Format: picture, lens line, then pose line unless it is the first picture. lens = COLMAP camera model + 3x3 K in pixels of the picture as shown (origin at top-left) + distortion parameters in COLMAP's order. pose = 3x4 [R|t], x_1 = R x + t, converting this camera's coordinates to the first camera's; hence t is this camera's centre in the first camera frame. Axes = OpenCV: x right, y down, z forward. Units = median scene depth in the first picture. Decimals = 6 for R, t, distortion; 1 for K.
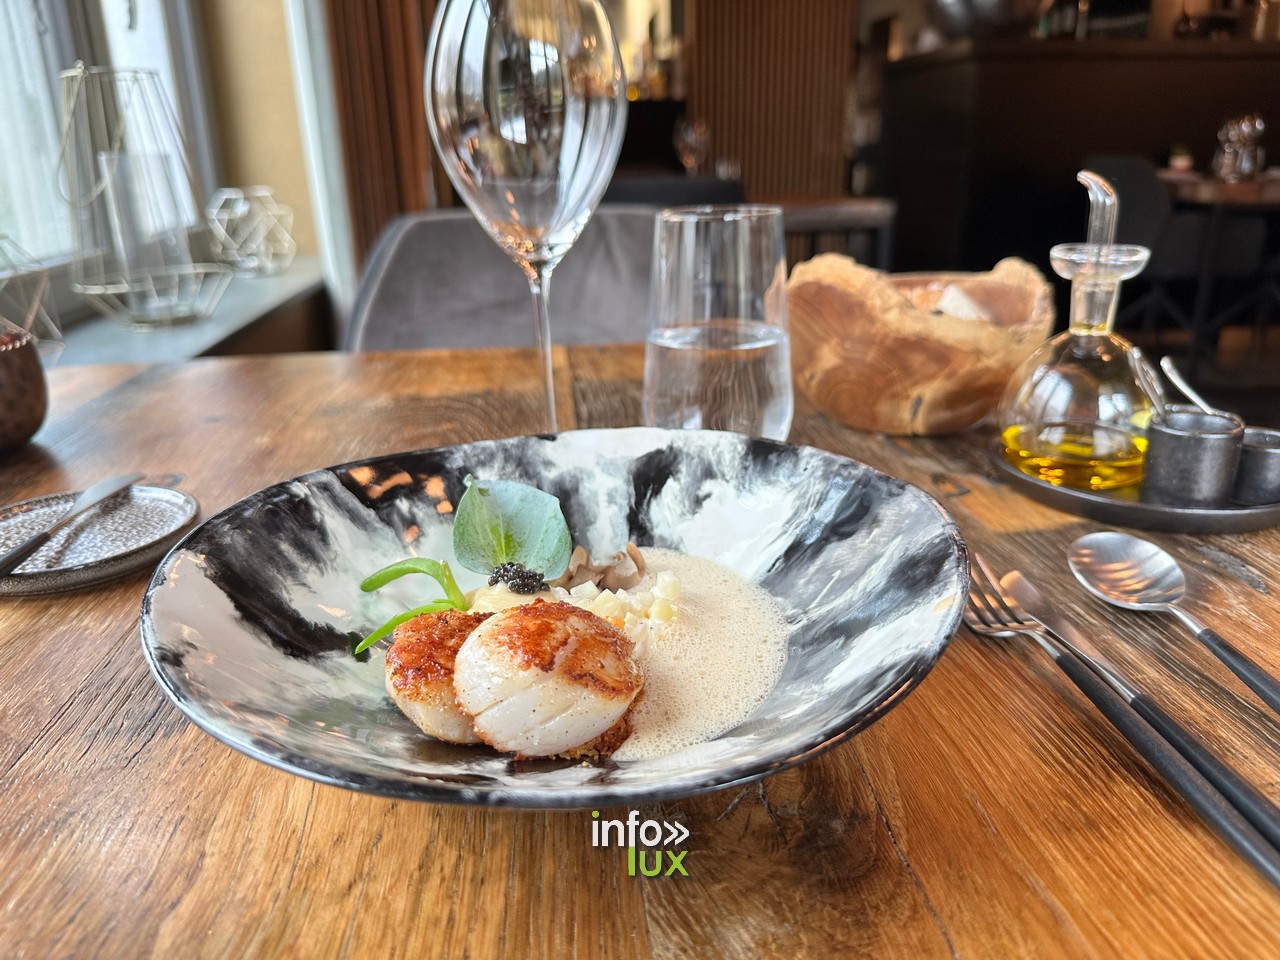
lens RADIAL K [[952.3, 0, 640.0], [0, 952.3, 480.0], [0, 0, 1]] dist [0.188094, -0.483431]
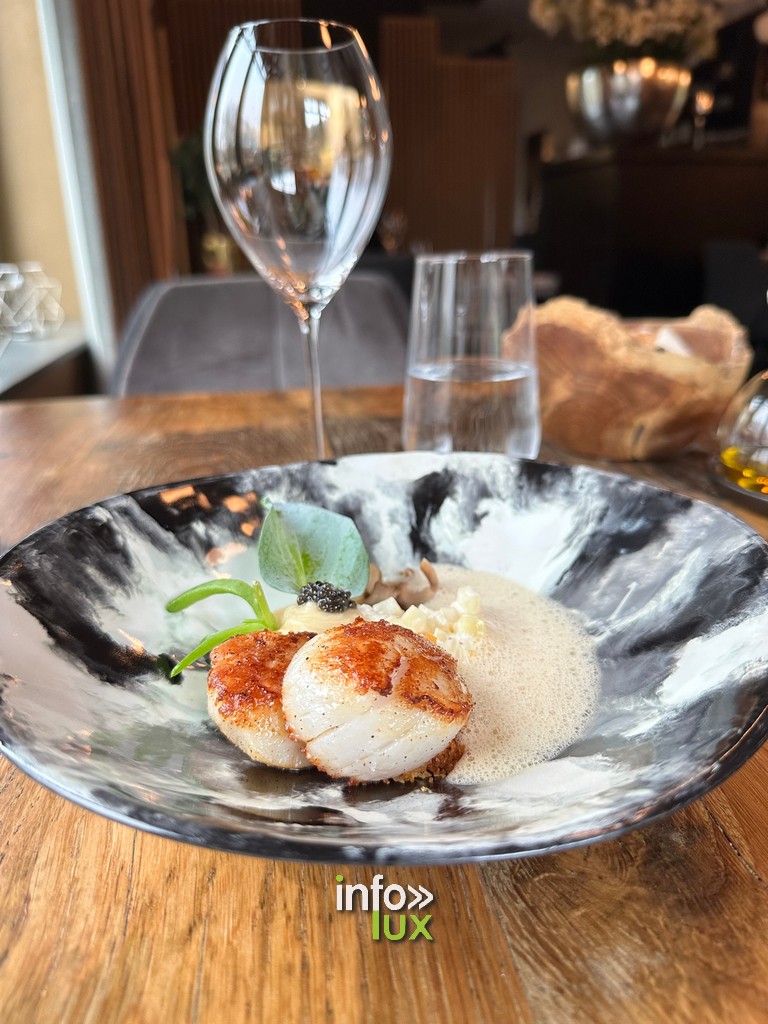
lens RADIAL K [[761.8, 0, 384.0], [0, 761.8, 512.0], [0, 0, 1]] dist [0.188094, -0.483431]
pose [[0.998297, -0.017309, 0.055702, -0.111156], [0.016983, 0.999836, 0.006329, 0.008399], [-0.055803, -0.005373, 0.998427, 0.185463]]
